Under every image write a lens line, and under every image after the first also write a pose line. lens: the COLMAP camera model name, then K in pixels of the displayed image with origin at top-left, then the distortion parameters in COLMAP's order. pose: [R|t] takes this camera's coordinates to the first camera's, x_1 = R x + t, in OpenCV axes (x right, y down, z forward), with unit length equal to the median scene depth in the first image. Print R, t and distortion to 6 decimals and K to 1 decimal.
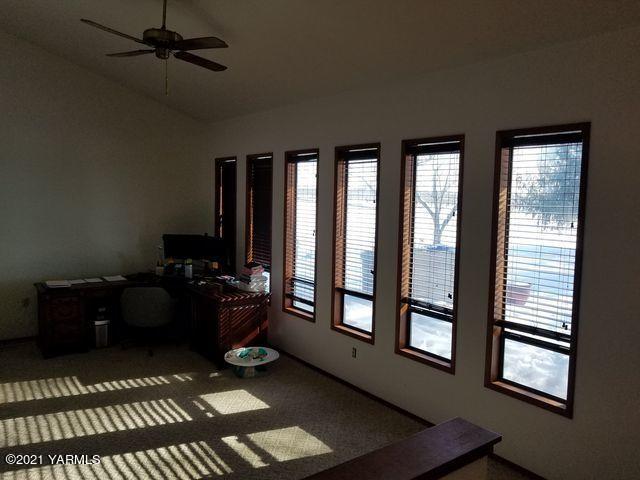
lens RADIAL K [[527.5, 0, 320.0], [0, 527.5, 240.0], [0, 0, 1]] dist [-0.001735, -0.004498]
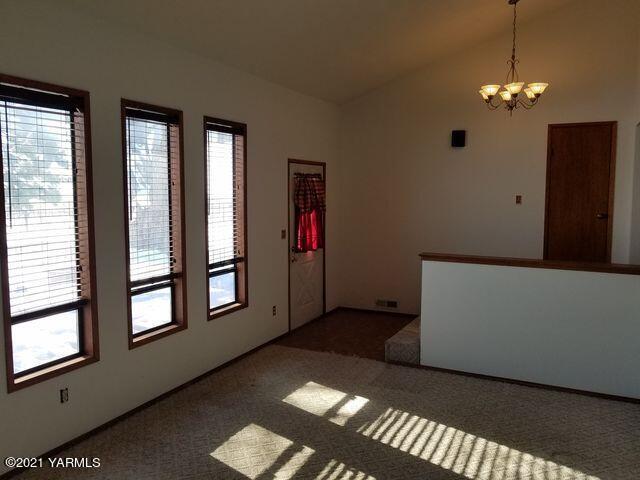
lens RADIAL K [[498.6, 0, 329.2], [0, 498.6, 228.0], [0, 0, 1]] dist [0.000077, -0.008257]
pose [[-0.474402, -0.108621, 0.873581, -0.824003], [0.052787, 0.987062, 0.151398, -0.103252], [-0.878724, 0.117937, -0.462531, 1.248425]]
